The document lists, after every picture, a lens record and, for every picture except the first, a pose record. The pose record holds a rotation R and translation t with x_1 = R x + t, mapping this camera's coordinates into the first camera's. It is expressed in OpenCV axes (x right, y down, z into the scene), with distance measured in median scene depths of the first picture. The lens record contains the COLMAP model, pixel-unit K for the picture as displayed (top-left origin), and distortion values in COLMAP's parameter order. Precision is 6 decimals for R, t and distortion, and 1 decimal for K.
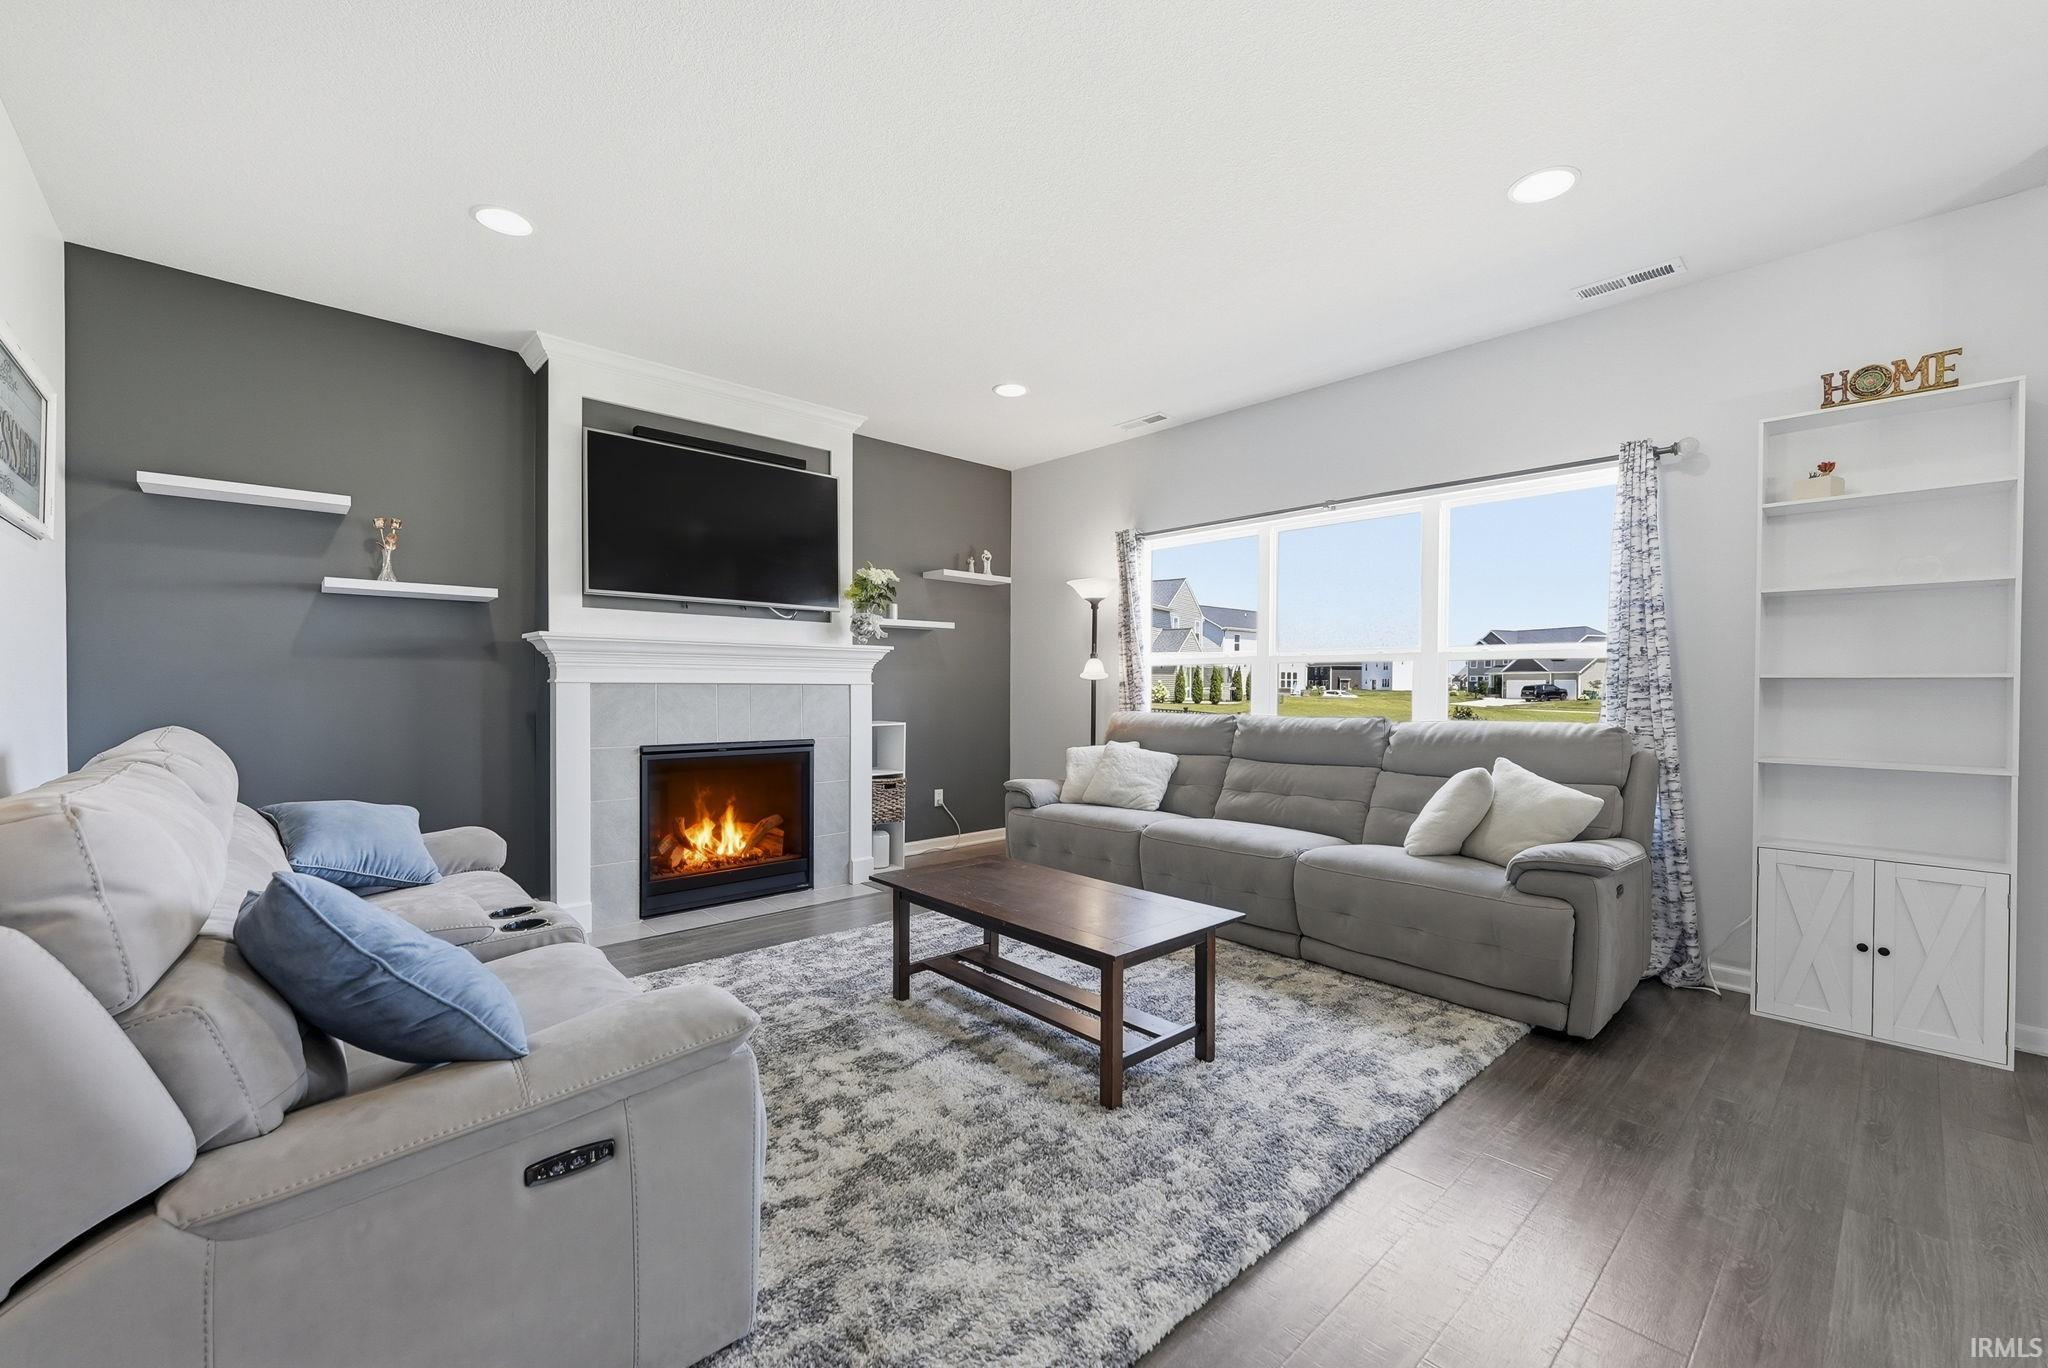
lens RADIAL K [[828.8, 0, 1024.4], [0, 828.8, 689.7], [0, 0, 1]] dist [-0.002620, 0.000030]
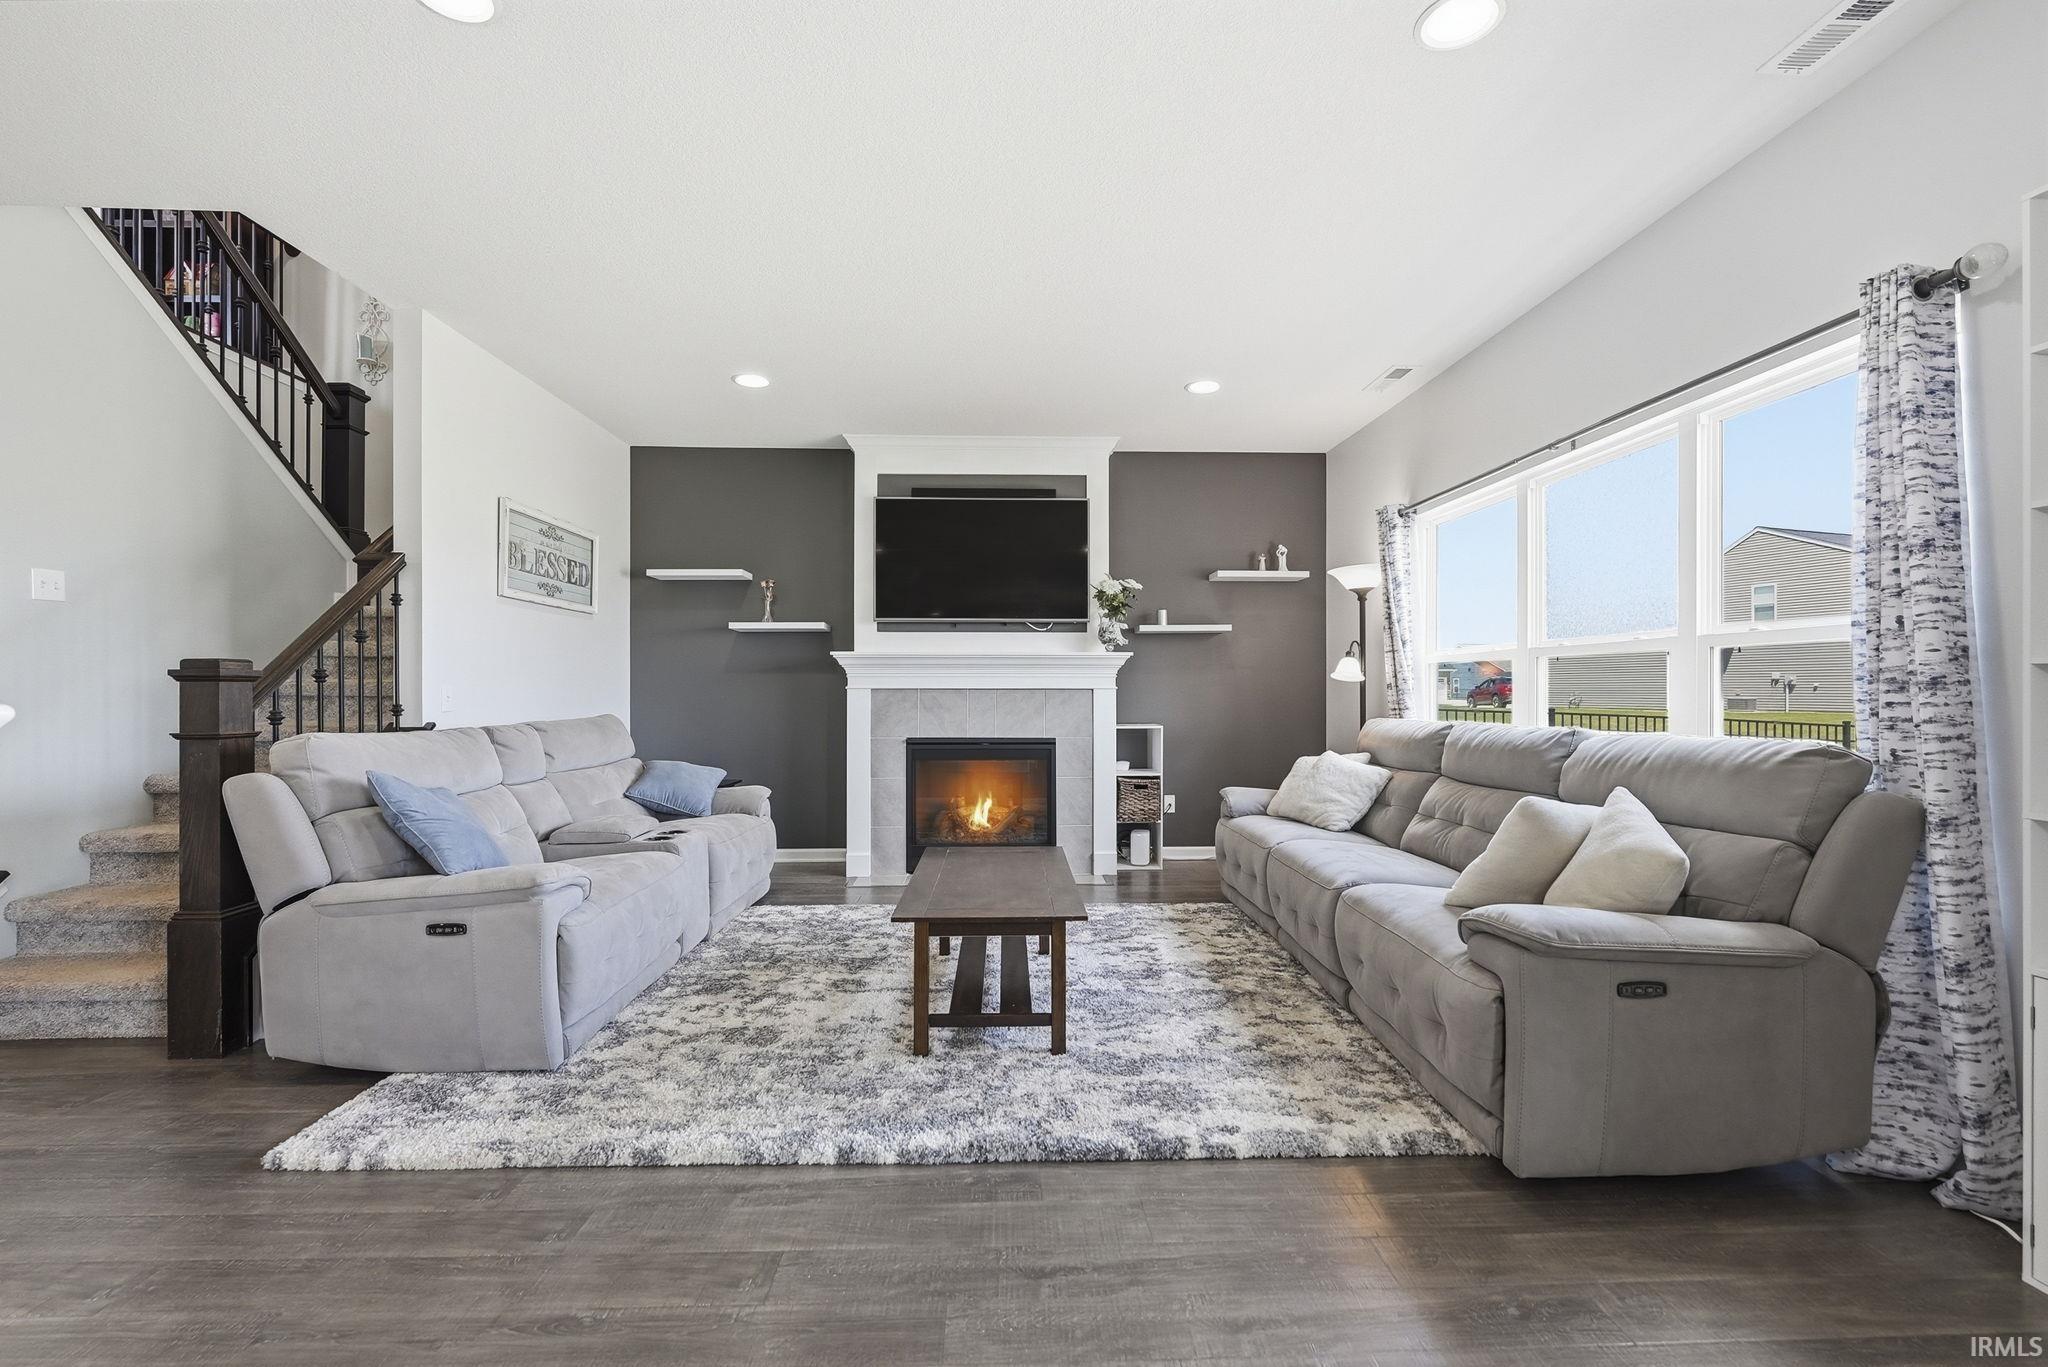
lens RADIAL K [[872.9, 0, 1022.7], [0, 872.9, 686.4], [0, 0, 1]] dist [-0.001505, 0.000044]
pose [[0.755531, -0.008599, -0.655056, 0.663681], [0.001159, 0.999930, -0.011789, 0.005248], [0.655112, 0.008148, 0.755488, 0.114683]]
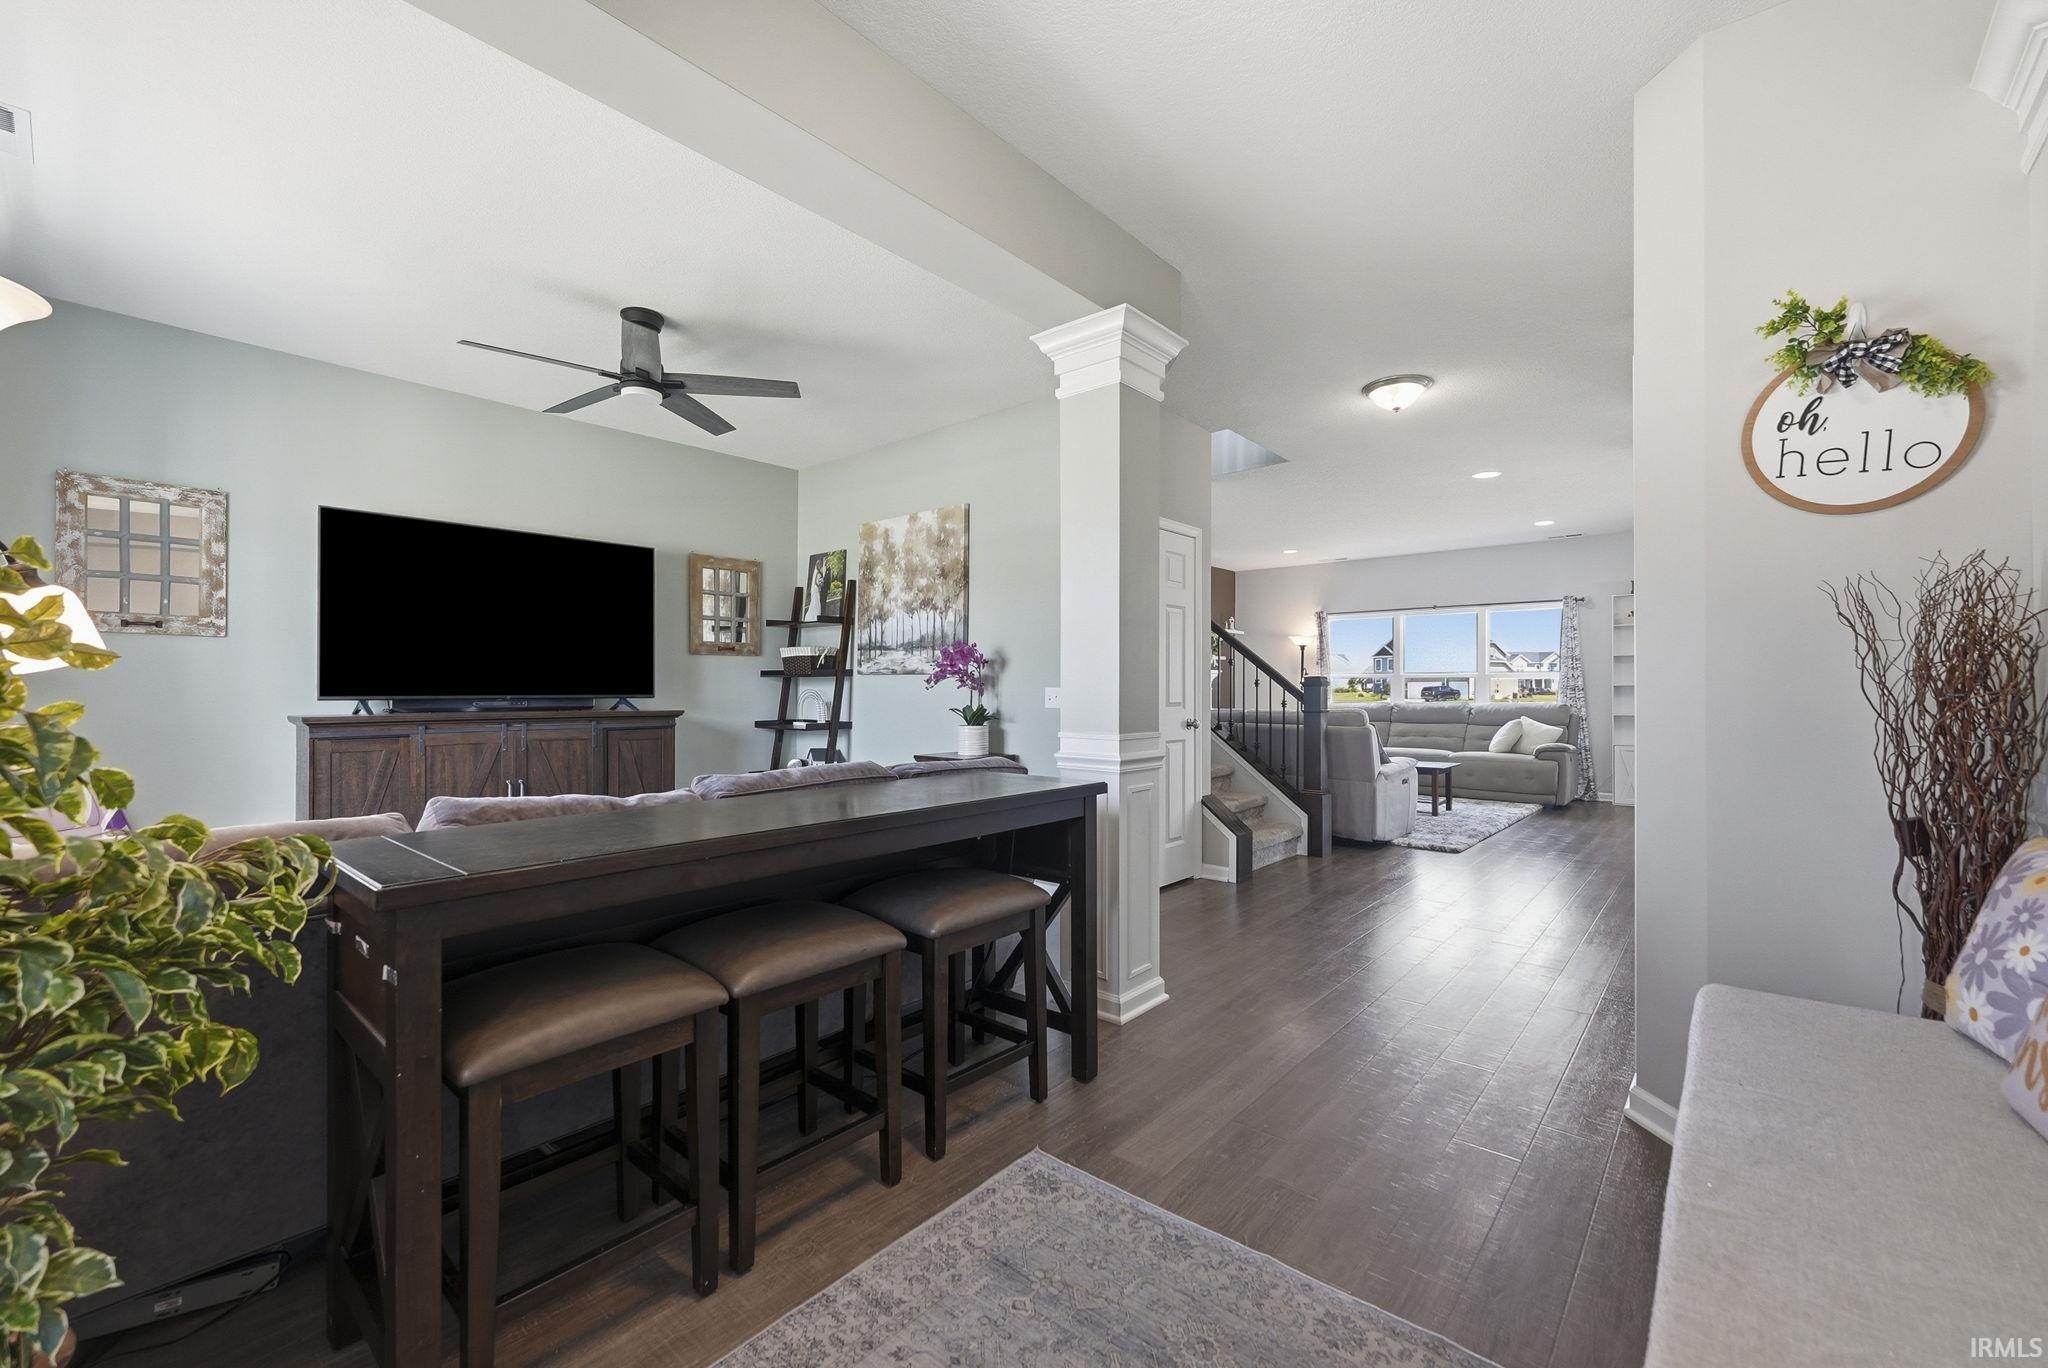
lens RADIAL K [[828.8, 0, 1024.4], [0, 828.8, 689.7], [0, 0, 1]] dist [-0.002620, 0.000030]
pose [[0.993806, -0.005195, 0.111007, -1.255327], [0.005664, 0.999976, -0.003914, -0.000125], [-0.110984, 0.004518, 0.993812, -1.394045]]
